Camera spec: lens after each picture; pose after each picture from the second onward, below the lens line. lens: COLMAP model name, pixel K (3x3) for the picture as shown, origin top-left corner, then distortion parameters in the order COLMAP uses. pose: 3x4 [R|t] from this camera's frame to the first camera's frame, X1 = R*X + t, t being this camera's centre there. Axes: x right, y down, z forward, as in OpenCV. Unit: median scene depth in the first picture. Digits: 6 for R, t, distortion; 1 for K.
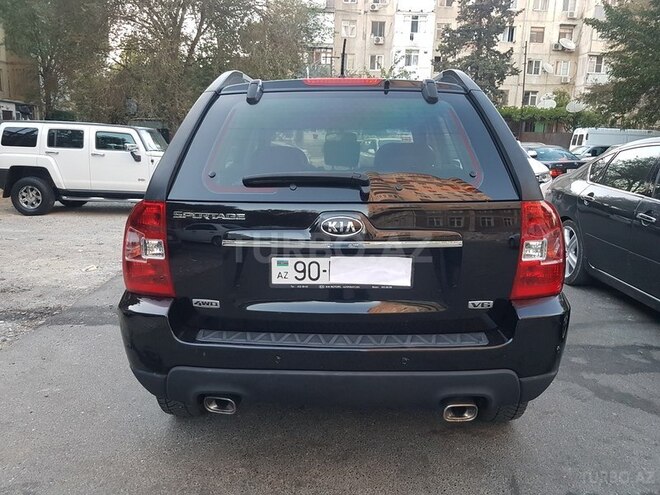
lens RADIAL K [[550.1, 0, 331.7], [0, 550.1, 247.8], [0, 0, 1]] dist [0.003574, -0.033030]
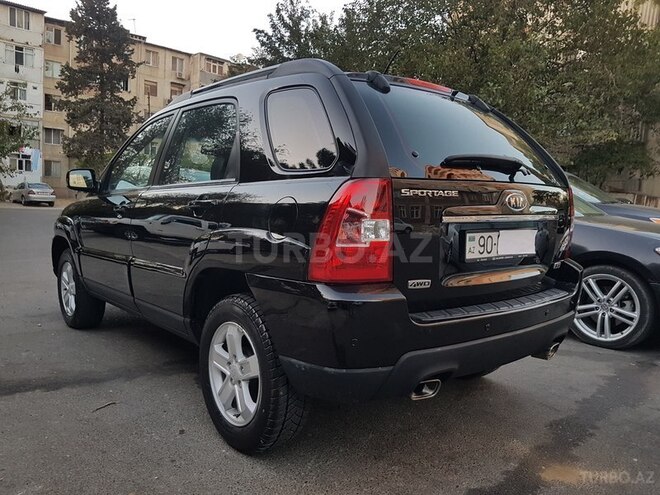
lens RADIAL K [[550.1, 0, 331.9], [0, 550.1, 247.3], [0, 0, 1]] dist [0.003574, -0.033030]
pose [[0.728993, -0.036668, 0.683539, -0.780990], [0.102977, 0.993075, -0.056552, 0.058320], [-0.676731, 0.111615, 0.727720, 0.297184]]
